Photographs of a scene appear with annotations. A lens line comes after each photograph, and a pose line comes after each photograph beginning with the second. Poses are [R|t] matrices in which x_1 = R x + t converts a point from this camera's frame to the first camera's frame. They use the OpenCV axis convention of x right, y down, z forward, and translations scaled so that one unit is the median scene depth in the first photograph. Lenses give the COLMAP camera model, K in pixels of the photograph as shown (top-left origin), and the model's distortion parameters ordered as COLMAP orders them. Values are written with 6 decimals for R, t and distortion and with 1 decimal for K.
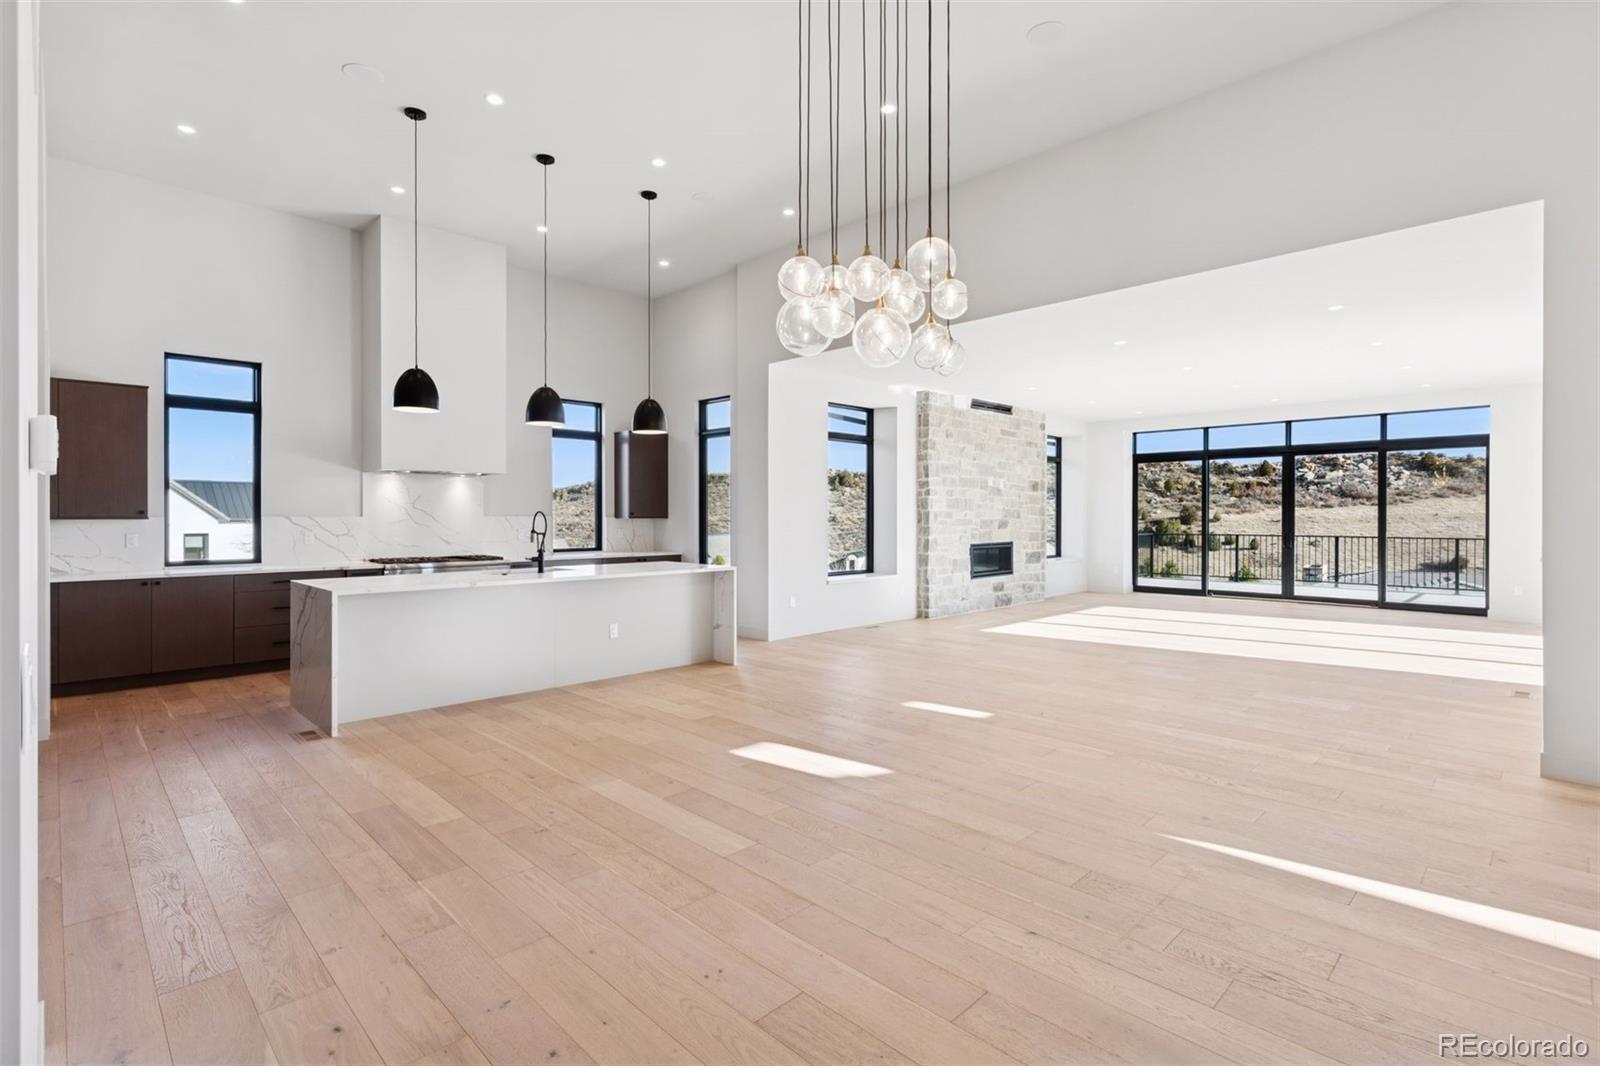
lens RADIAL K [[764.4, 0, 798.5], [0, 764.4, 515.7], [0, 0, 1]] dist [-0.000104, 0.002621]
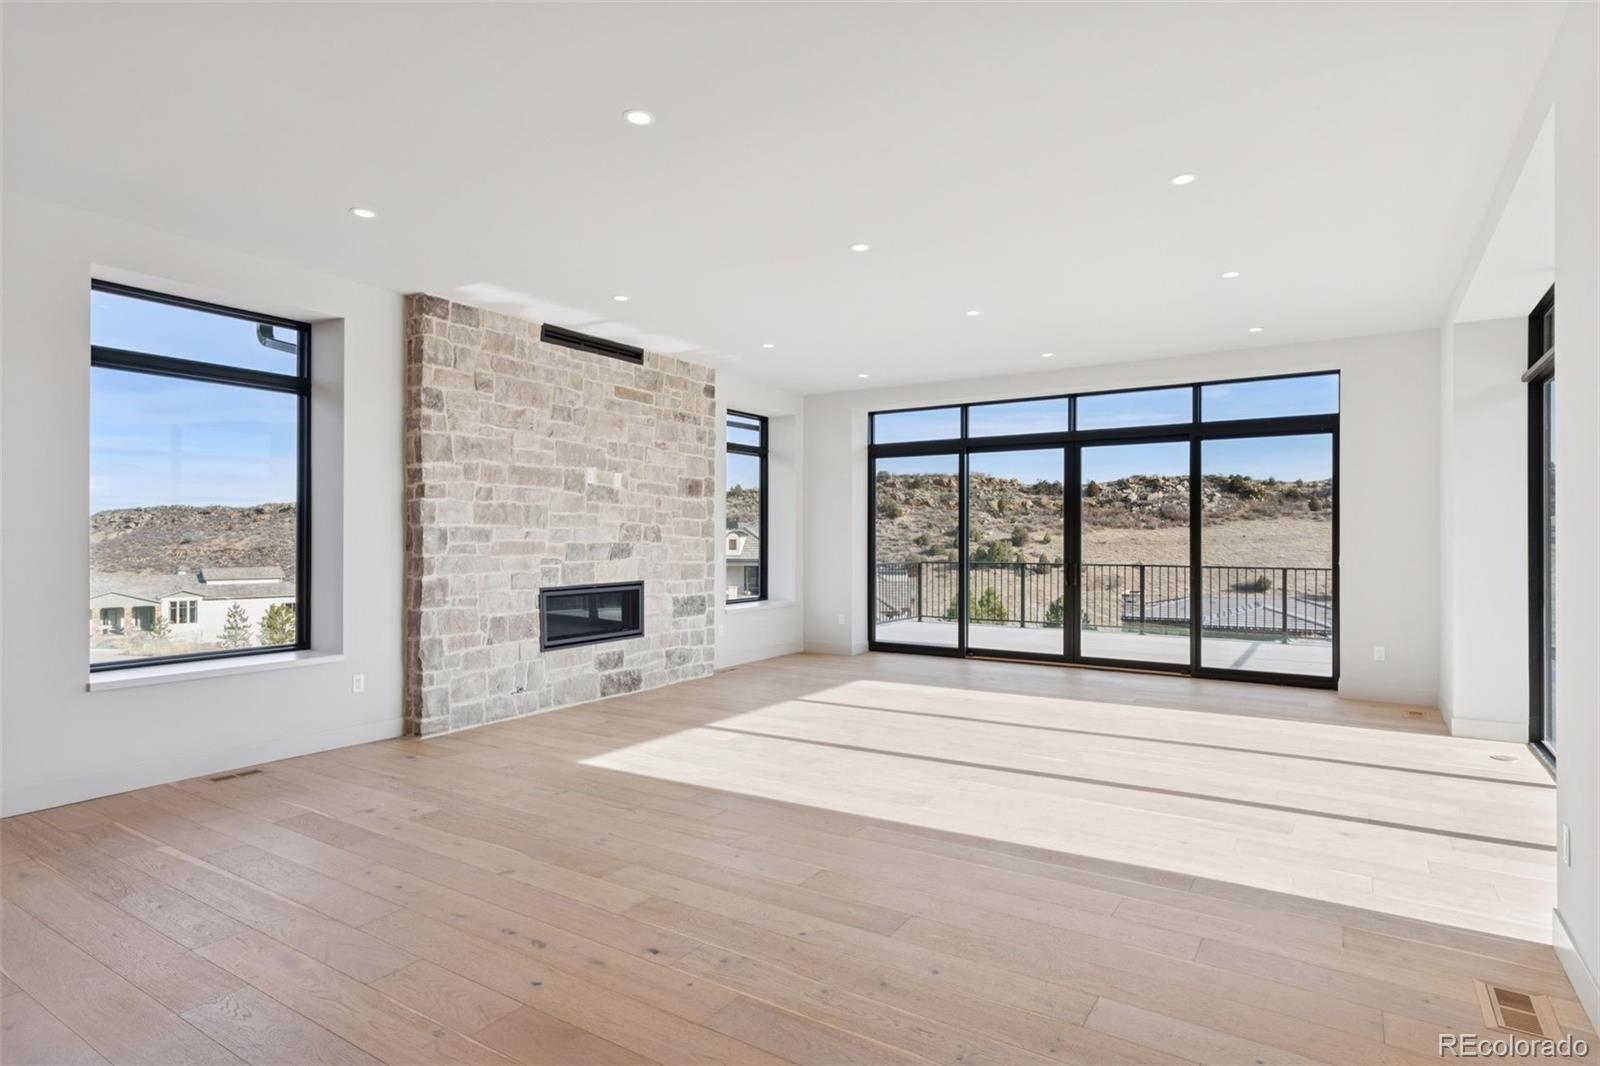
lens RADIAL K [[851.7, 0, 799.8], [0, 851.7, 534.6], [0, 0, 1]] dist [0.002358, -0.000064]
pose [[0.976920, 0.001456, 0.213600, 0.295865], [-0.000852, 0.999995, -0.002917, 0.000451], [-0.213603, 0.002668, 0.976917, 0.386081]]
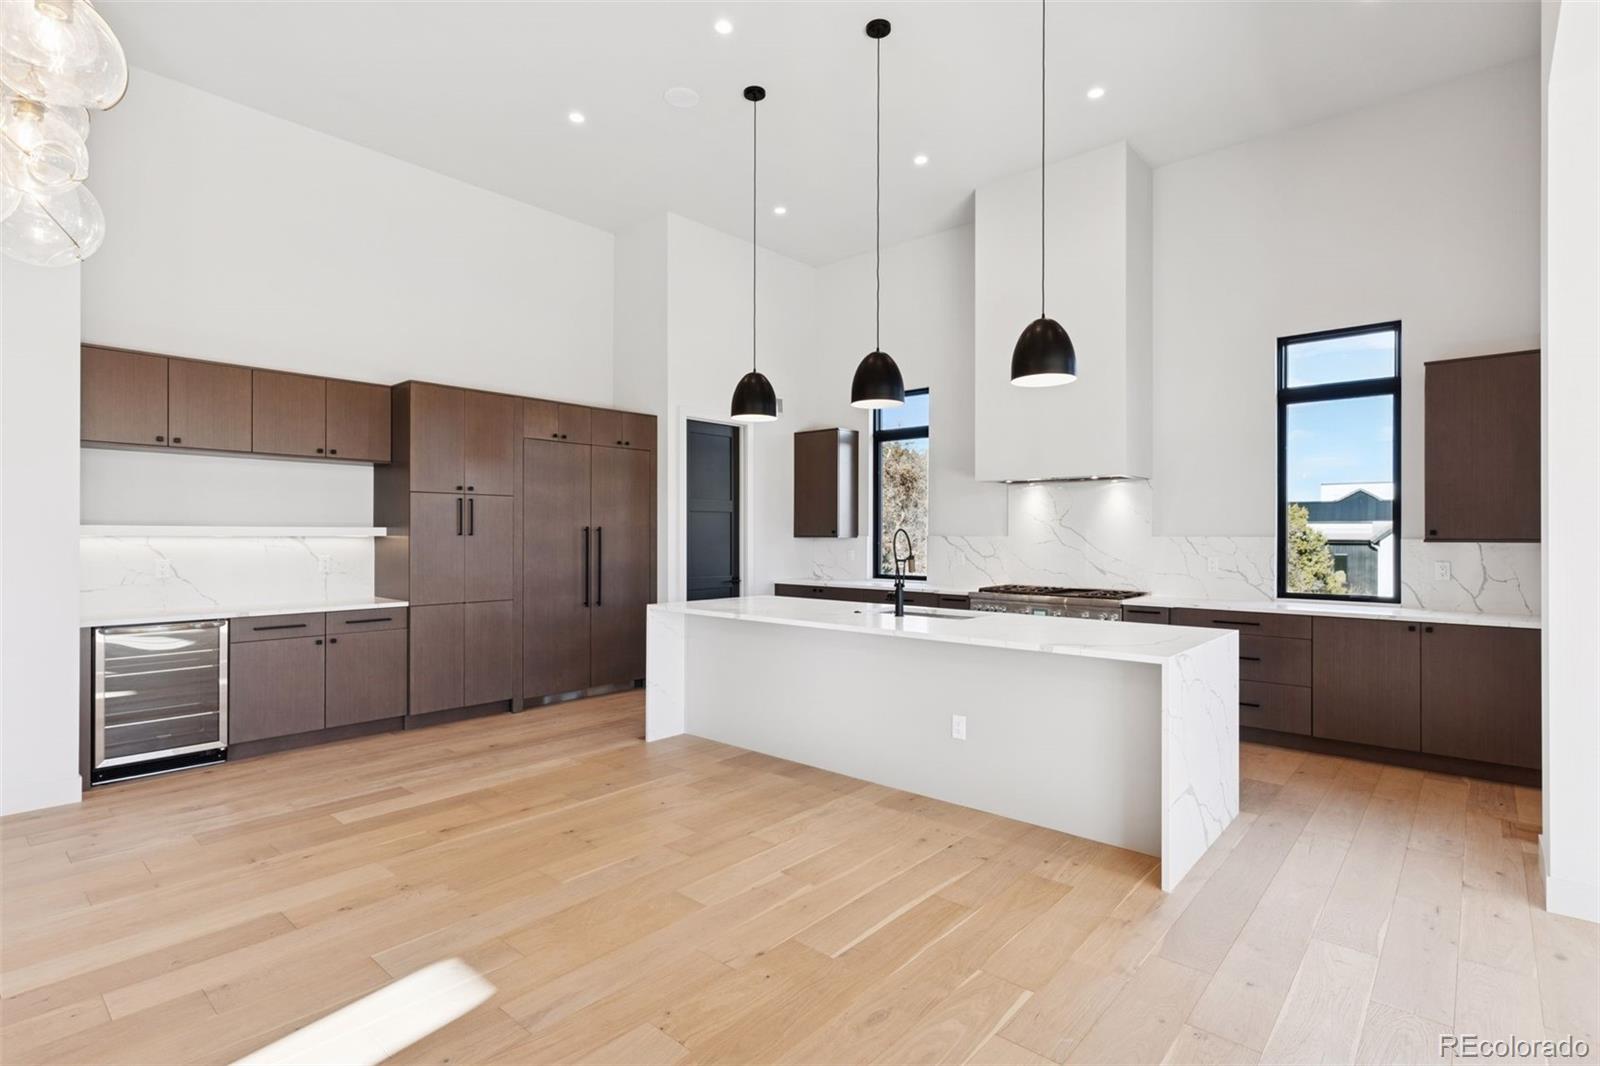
lens RADIAL K [[764.4, 0, 802.9], [0, 764.4, 529.9], [0, 0, 1]] dist [-0.000104, 0.002621]
pose [[0.070791, -0.006838, -0.997468, 0.224118], [-0.002678, 0.999972, -0.007045, 0.000475], [0.997488, 0.003170, 0.070770, 0.538899]]
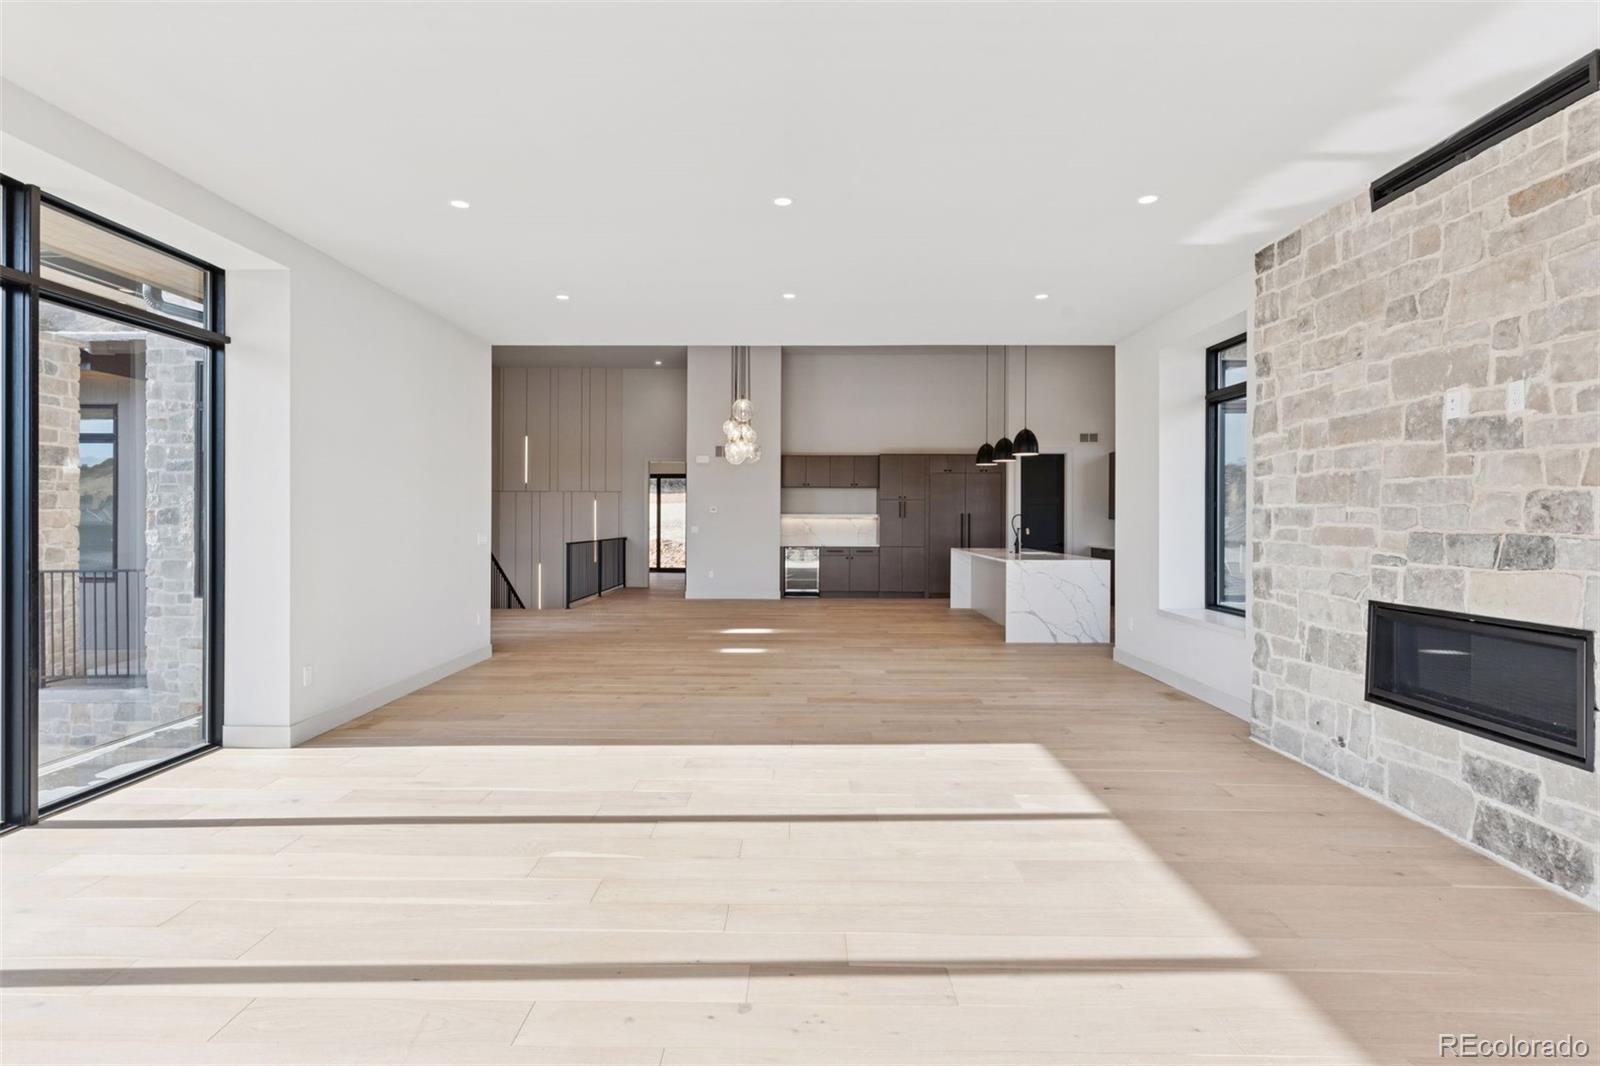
lens RADIAL K [[793.9, 0, 786.1], [0, 793.9, 519.3], [0, 0, 1]] dist [0.000816, 0.000929]
pose [[-0.716750, 0.001035, -0.697329, 0.718877], [-0.002316, 0.999990, 0.003864, -0.000859], [0.697326, 0.004384, -0.716741, 1.149216]]
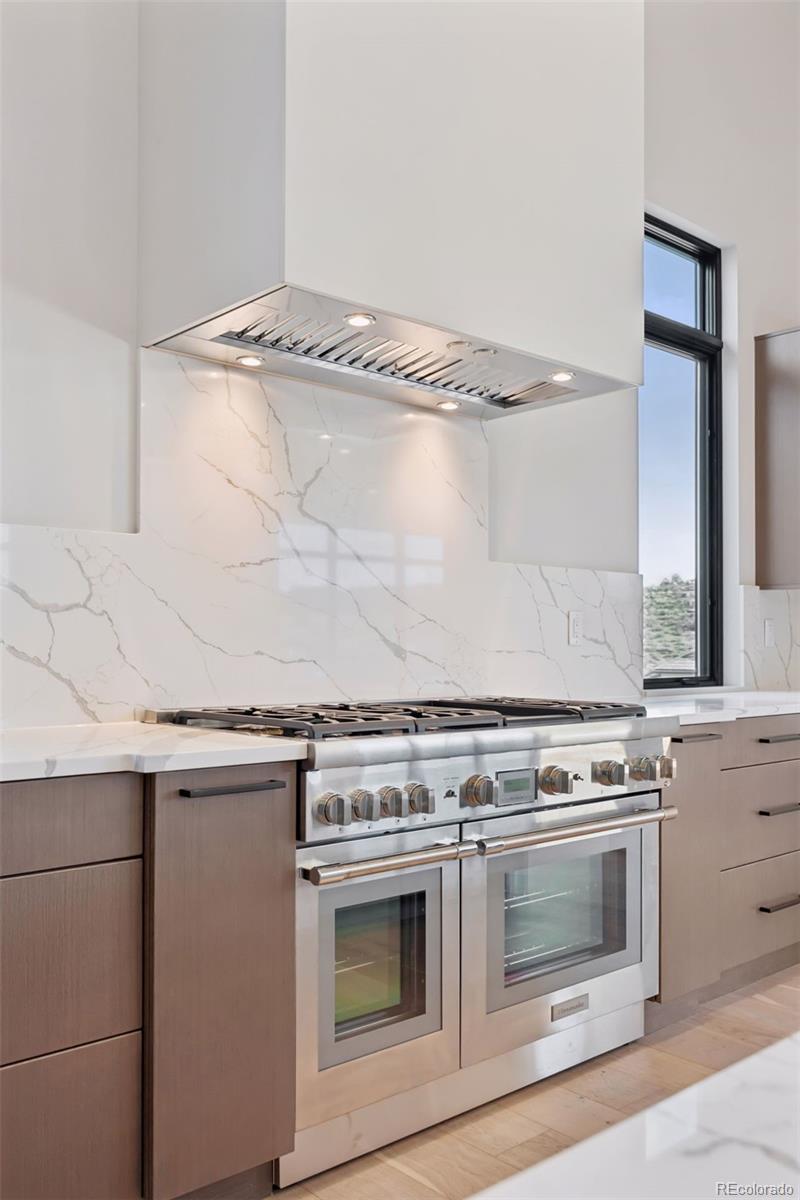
lens RADIAL K [[1046.0, 0, 421.1], [0, 1046.0, 632.5], [0, 0, 1]] dist [-0.037953, 0.000597]
pose [[0.999394, 0.002509, -0.034714, -0.360991], [-0.002946, 0.999917, -0.012530, 0.027655], [0.034679, 0.012625, 0.999319, 0.519490]]
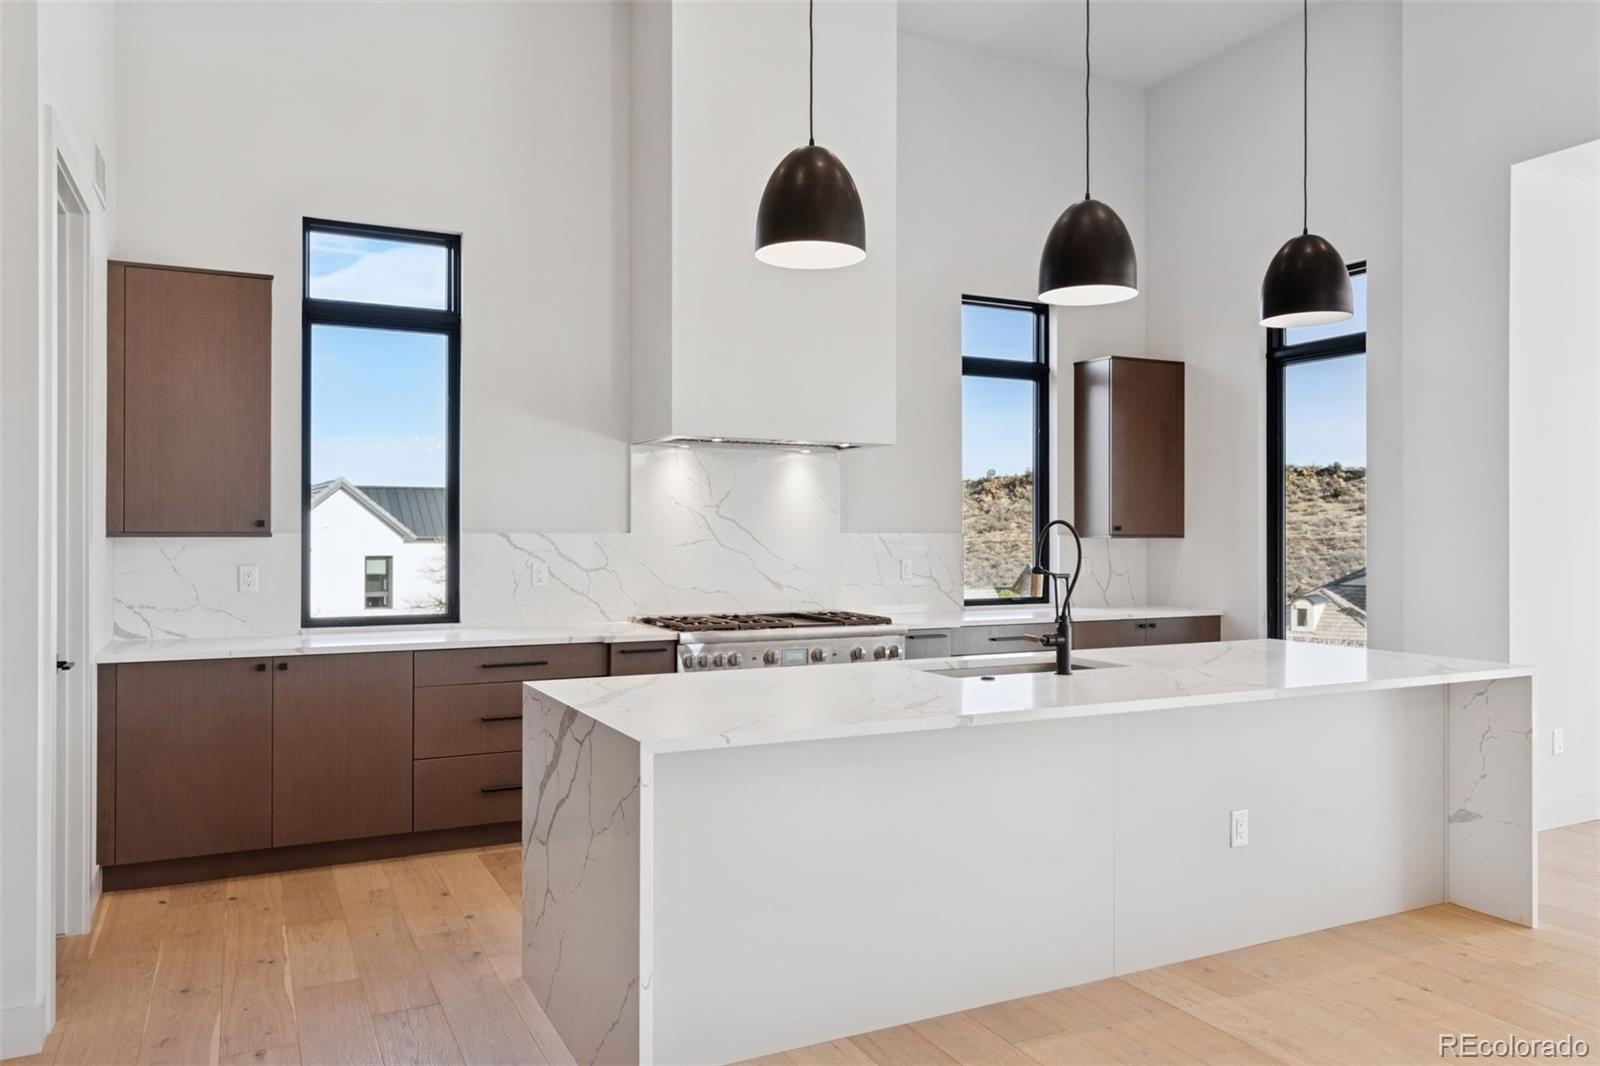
lens RADIAL K [[1132.5, 0, 799.9], [0, 1132.5, 526.7], [0, 0, 1]] dist [0.009139, 0.000753]
pose [[0.950962, -0.000035, -0.309309, -0.177718], [-0.001850, 0.999981, -0.005802, 0.000996], [0.309304, 0.006090, 0.950944, 0.246505]]
